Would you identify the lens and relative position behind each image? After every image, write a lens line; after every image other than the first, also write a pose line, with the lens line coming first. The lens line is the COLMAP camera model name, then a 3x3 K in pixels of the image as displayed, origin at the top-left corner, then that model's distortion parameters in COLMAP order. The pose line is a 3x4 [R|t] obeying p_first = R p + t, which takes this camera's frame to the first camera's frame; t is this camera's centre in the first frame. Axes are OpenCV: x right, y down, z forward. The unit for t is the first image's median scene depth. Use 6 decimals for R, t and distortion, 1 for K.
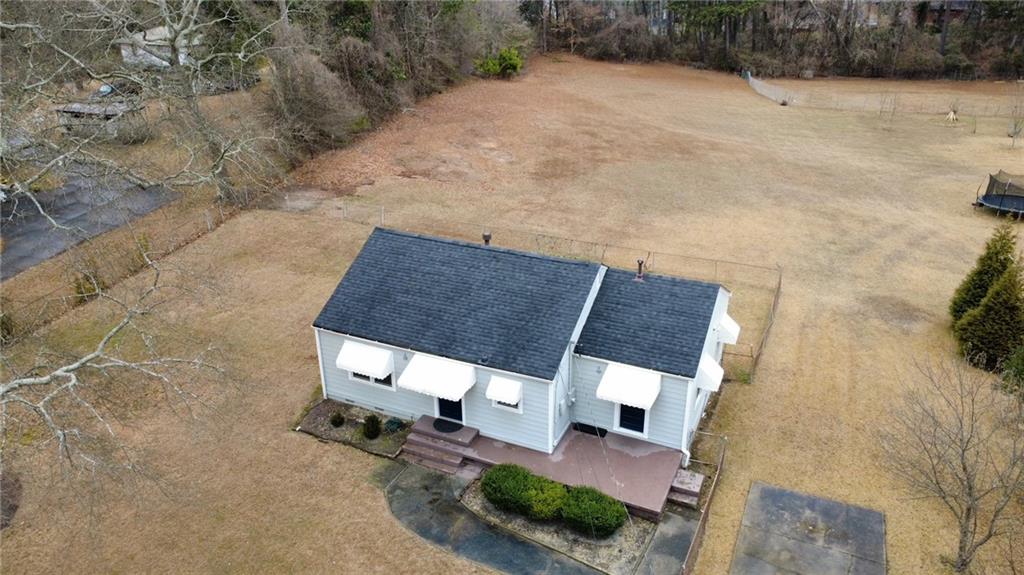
lens RADIAL K [[737.5, 0, 512.0], [0, 737.5, 287.5], [0, 0, 1]] dist [0.009450, -0.002064]
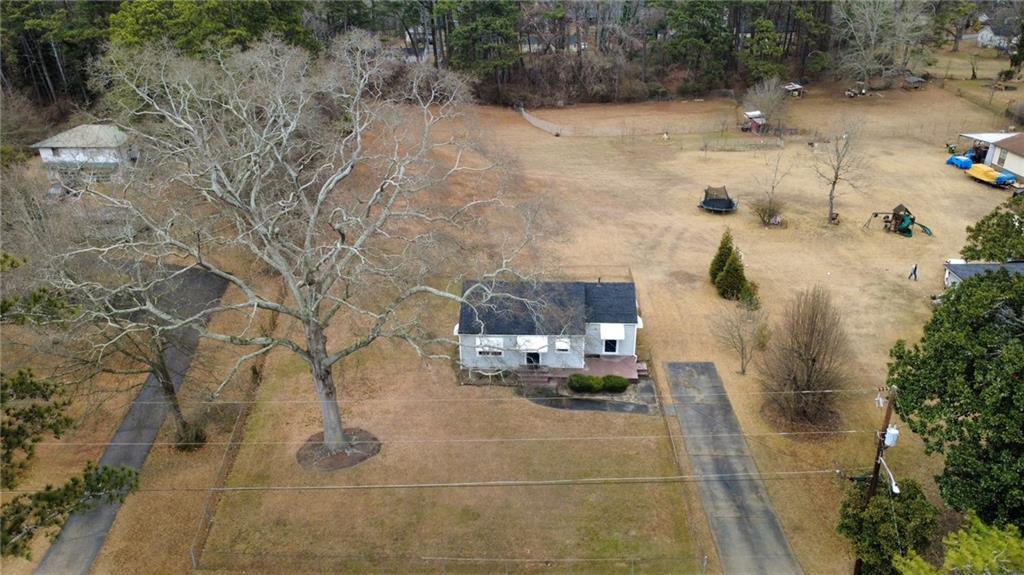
lens RADIAL K [[737.5, 0, 512.0], [0, 737.5, 287.5], [0, 0, 1]] dist [0.009450, -0.002064]
pose [[0.928803, -0.163094, 0.332755, -0.557310], [0.159040, 0.986478, 0.039584, -0.092770], [-0.334712, 0.016156, 0.942182, -0.687093]]
